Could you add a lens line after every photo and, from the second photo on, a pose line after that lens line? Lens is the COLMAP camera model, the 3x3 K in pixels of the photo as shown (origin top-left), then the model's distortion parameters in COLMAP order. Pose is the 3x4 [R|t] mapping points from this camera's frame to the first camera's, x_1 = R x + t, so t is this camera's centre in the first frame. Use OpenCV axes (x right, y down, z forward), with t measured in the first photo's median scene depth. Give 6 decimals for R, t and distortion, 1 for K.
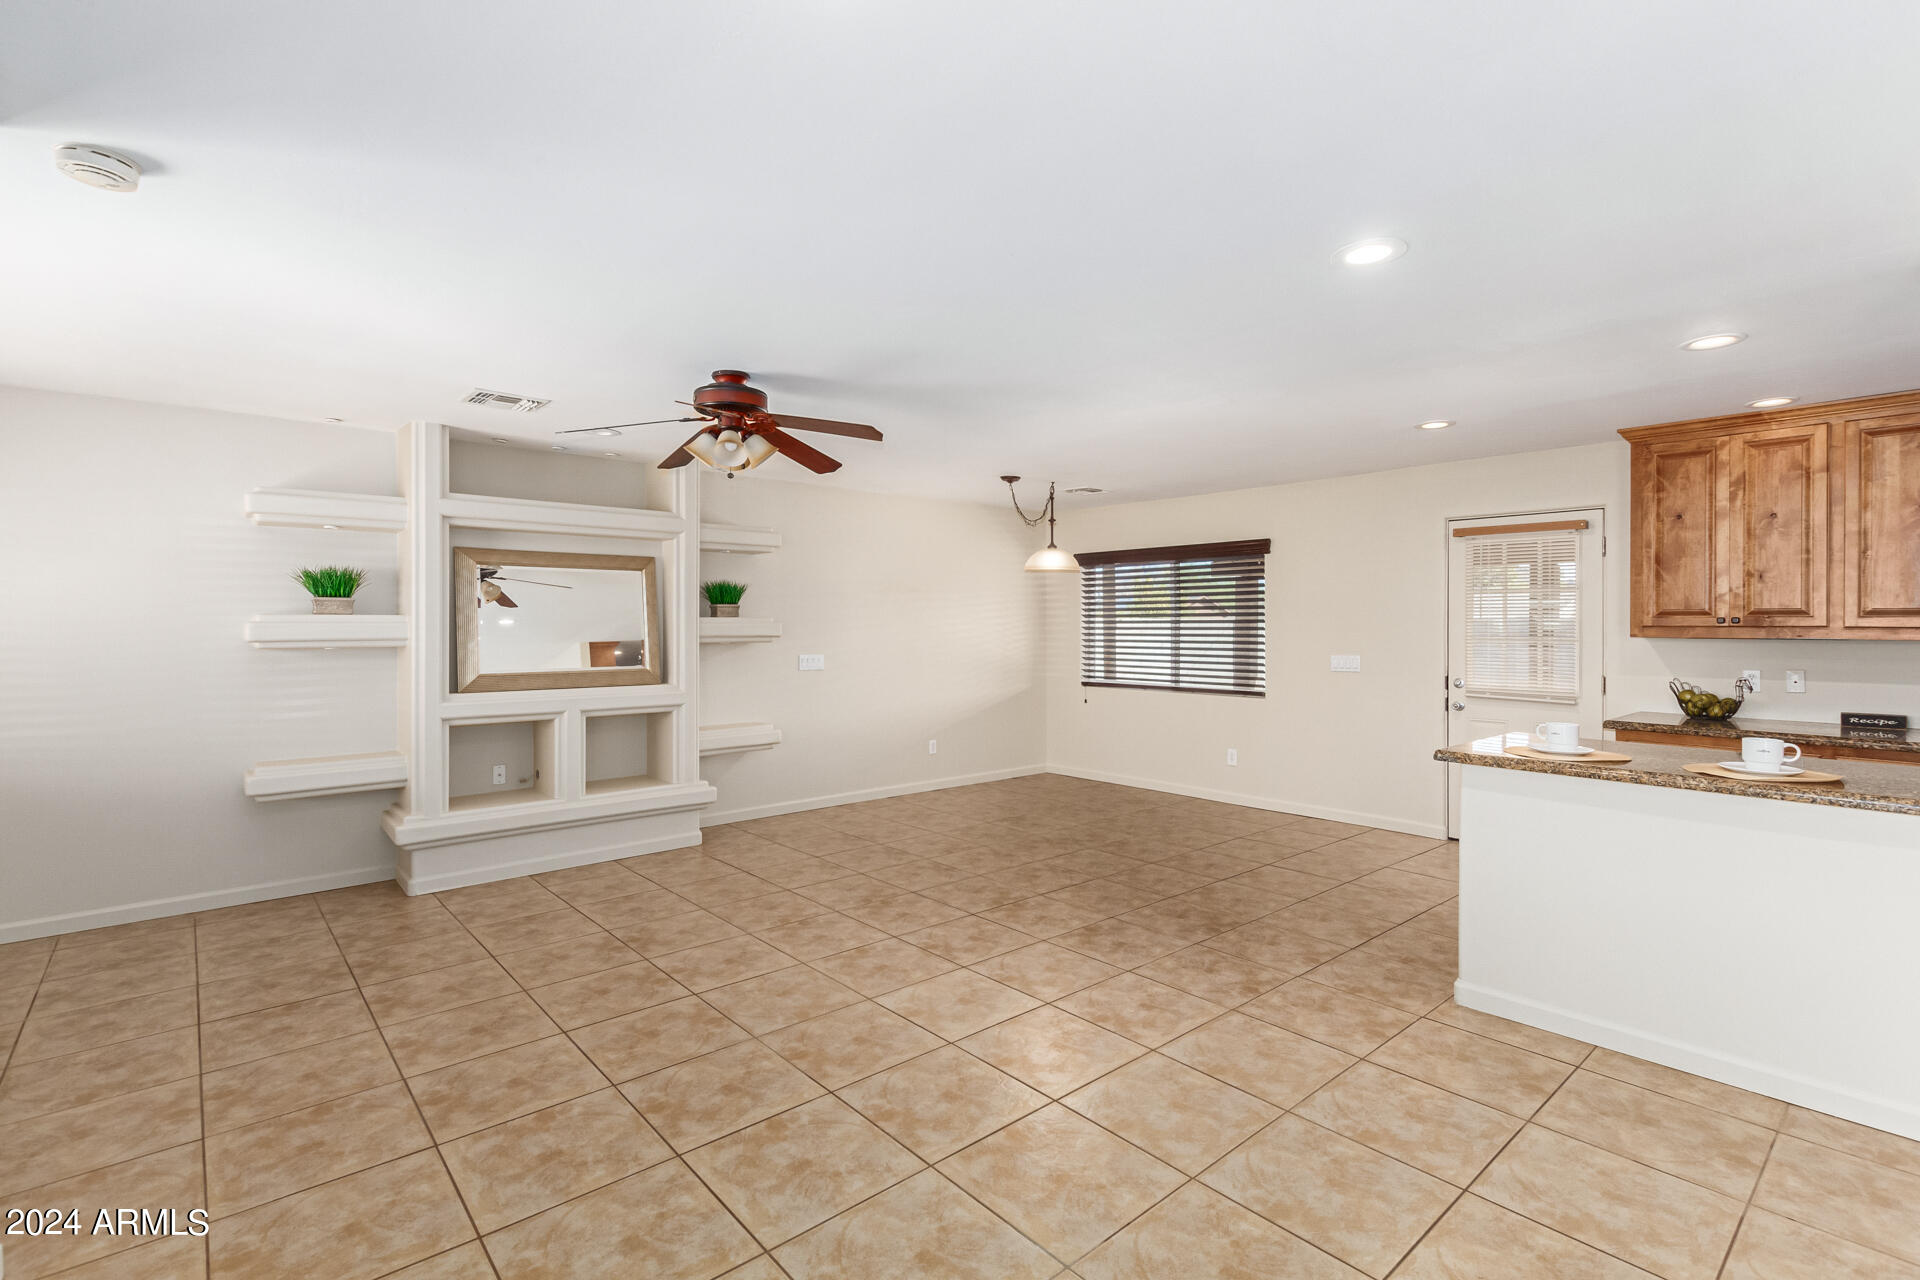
lens RADIAL K [[885.1, 0, 981.4], [0, 885.1, 634.1], [0, 0, 1]] dist [0.002094, -0.000019]
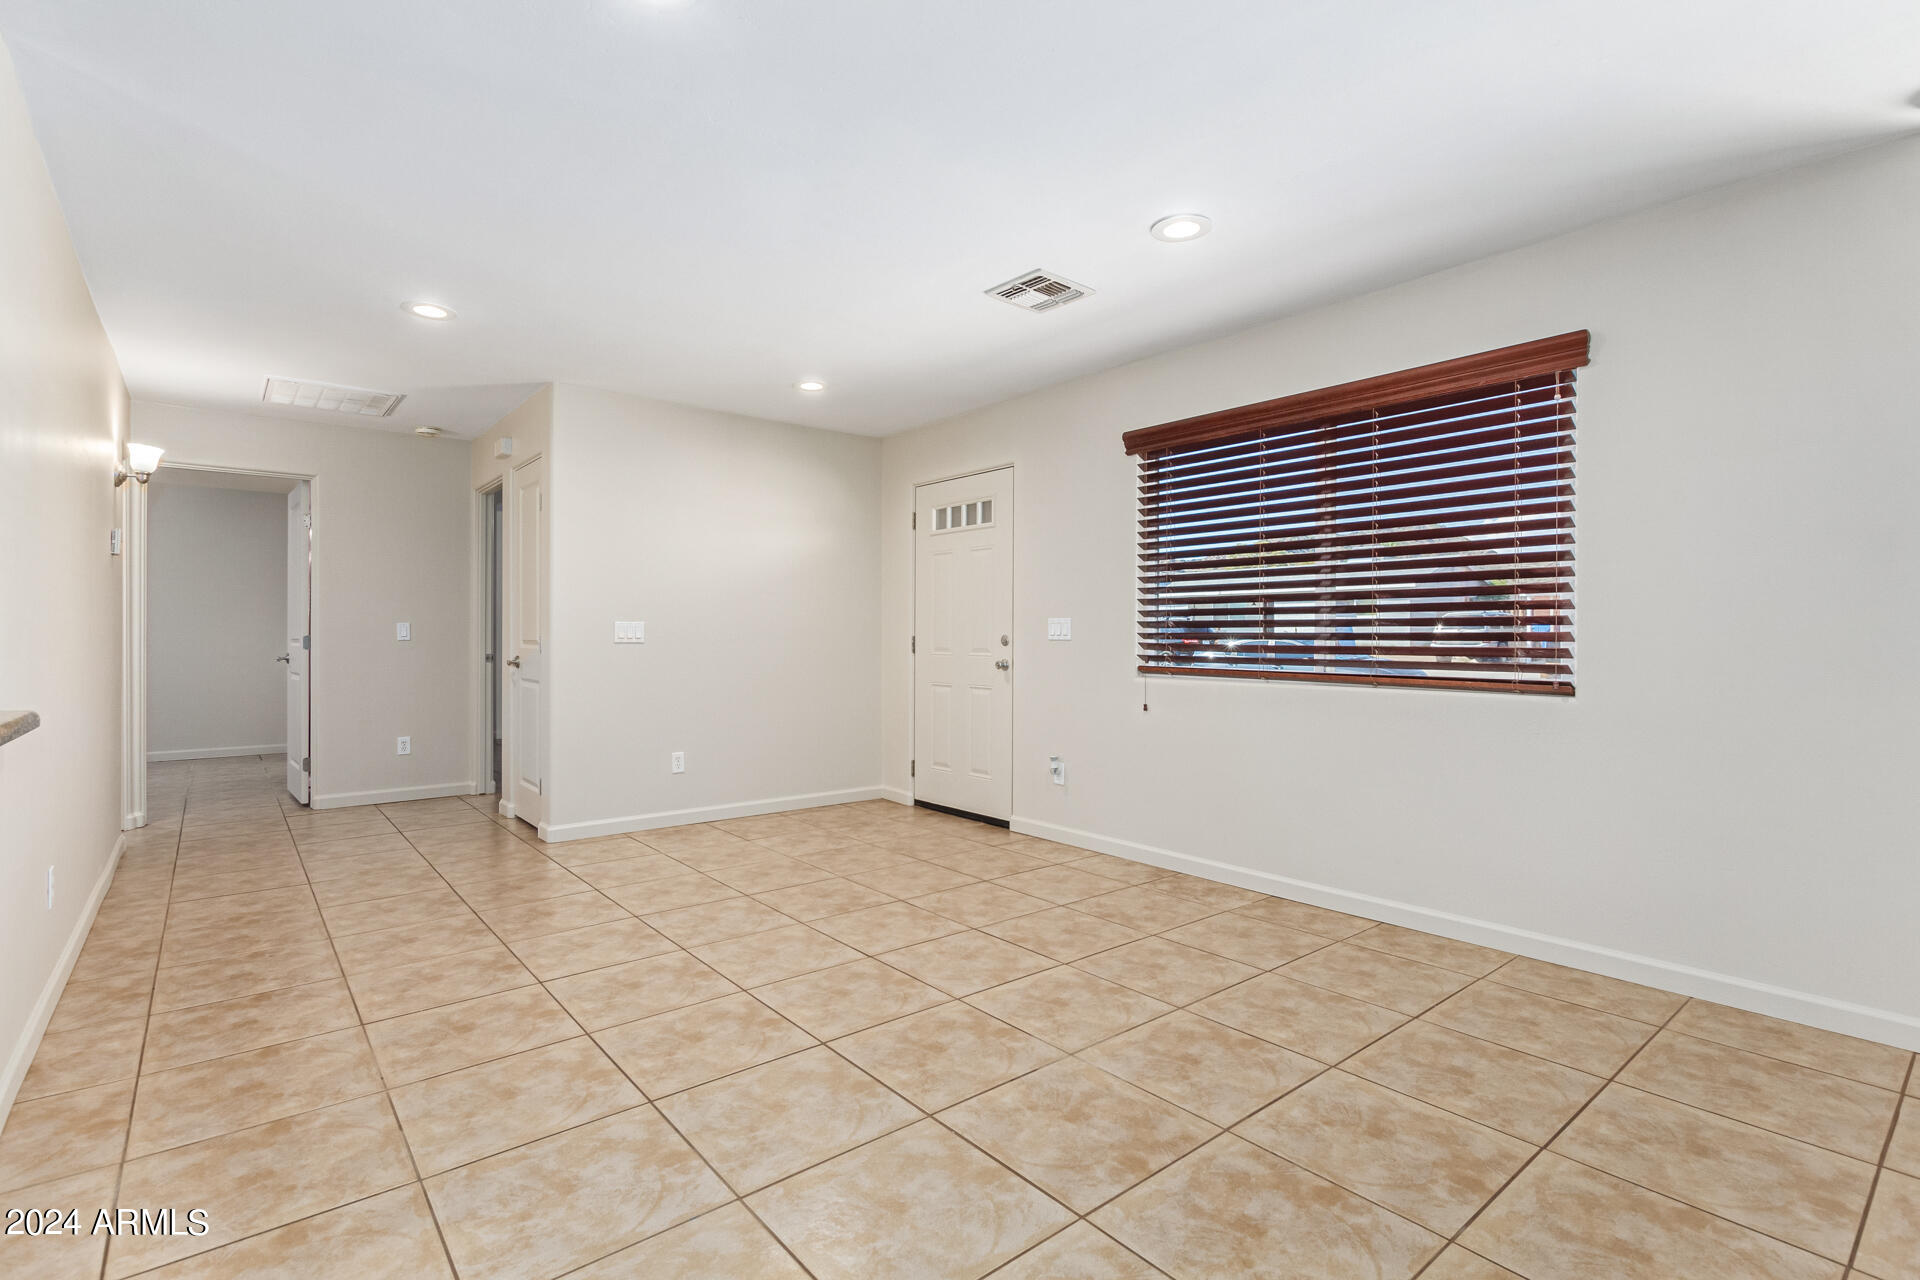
lens RADIAL K [[885.1, 0, 992.1], [0, 885.1, 632.5], [0, 0, 1]] dist [0.002094, -0.000019]
pose [[-0.999933, -0.002709, 0.011255, 0.067128], [-0.002588, 0.999940, 0.010685, 0.044386], [-0.011284, 0.010656, -0.999880, 0.768495]]
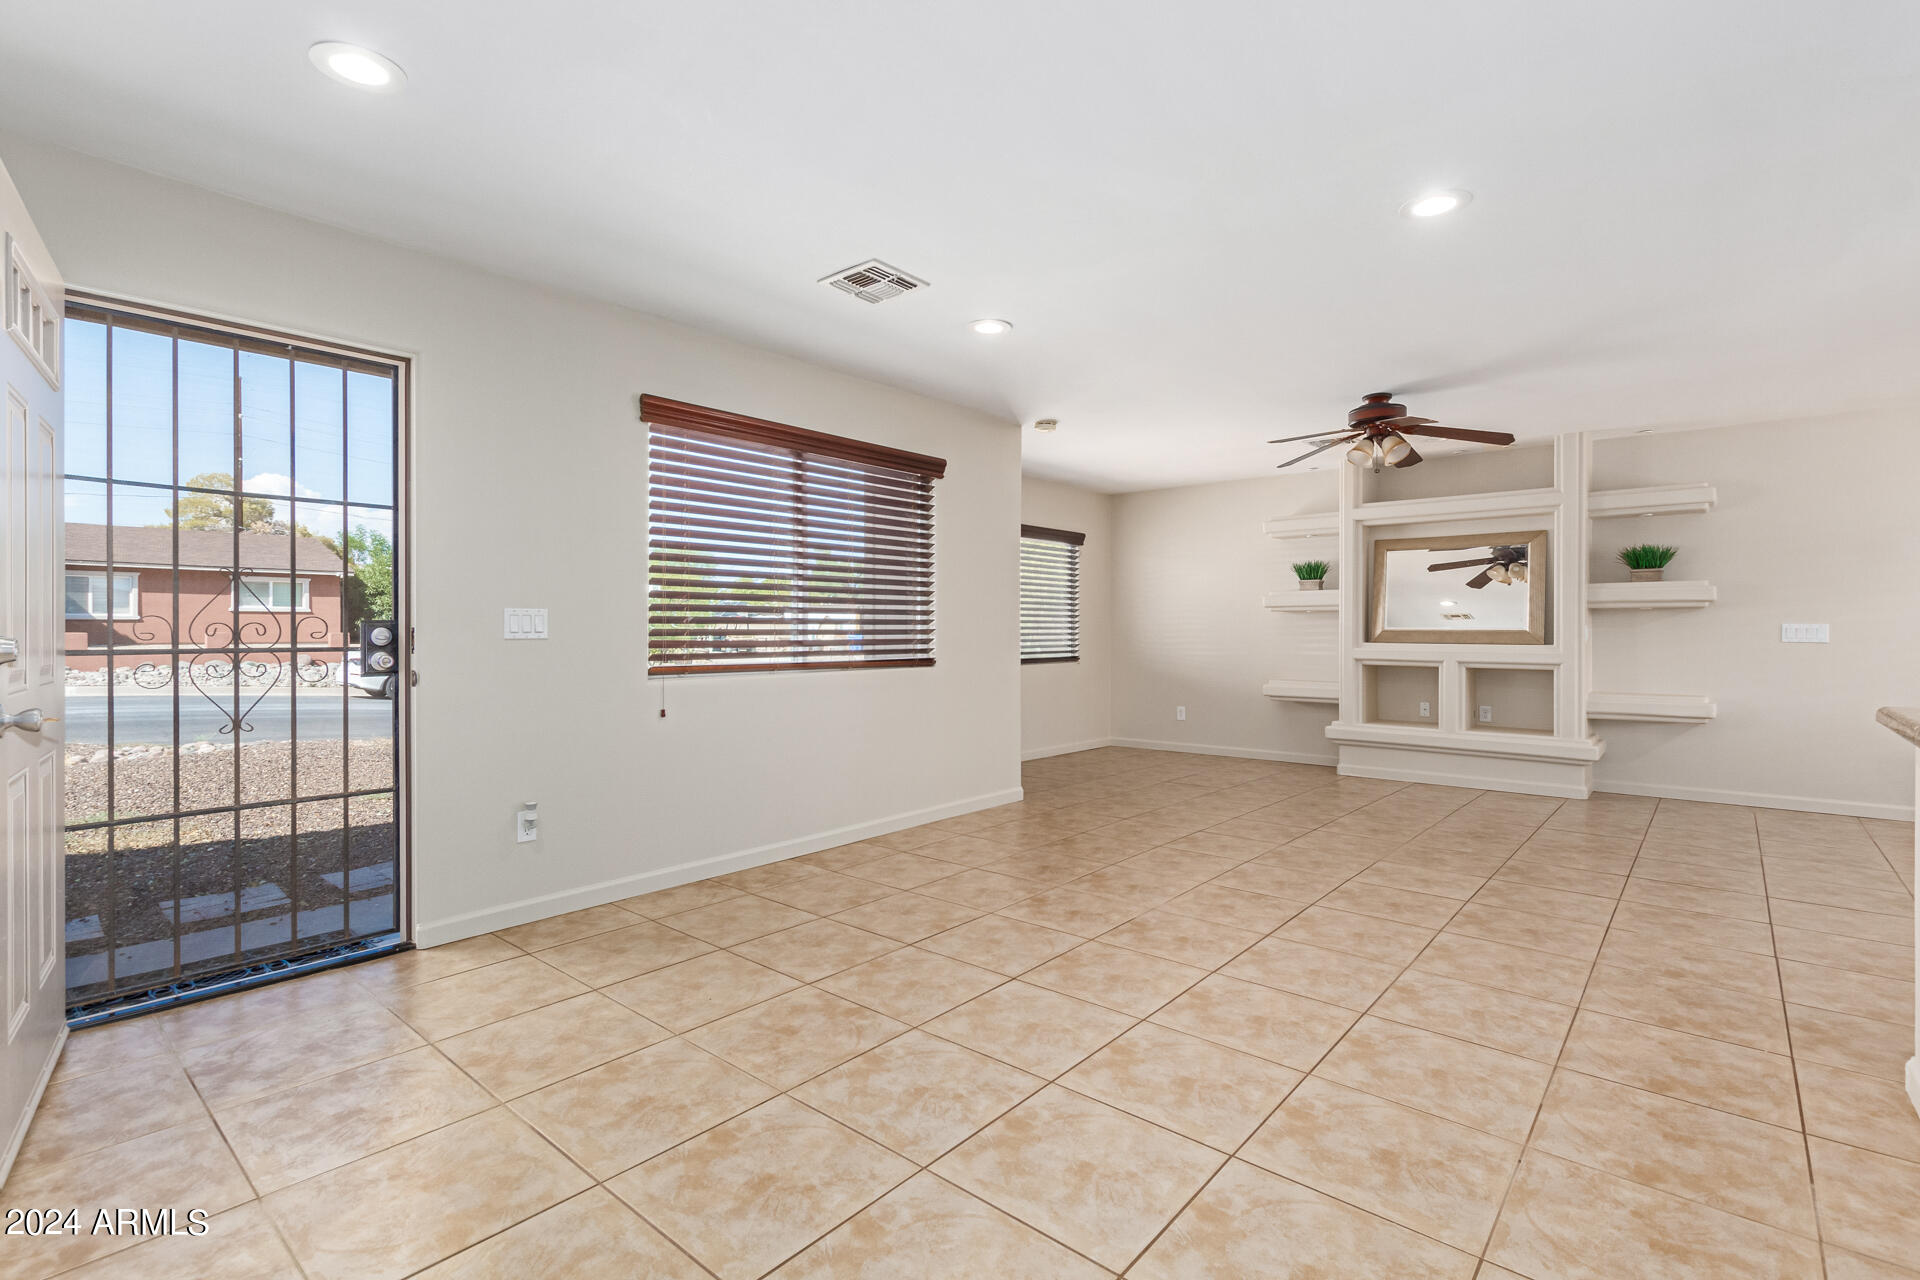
lens RADIAL K [[885.1, 0, 931.8], [0, 885.1, 629.5], [0, 0, 1]] dist [0.002094, -0.000019]
pose [[0.112708, 0.001204, -0.993627, 0.653620], [-0.015327, 0.999882, -0.000527, 0.049849], [0.993510, 0.015289, 0.112714, 0.113822]]
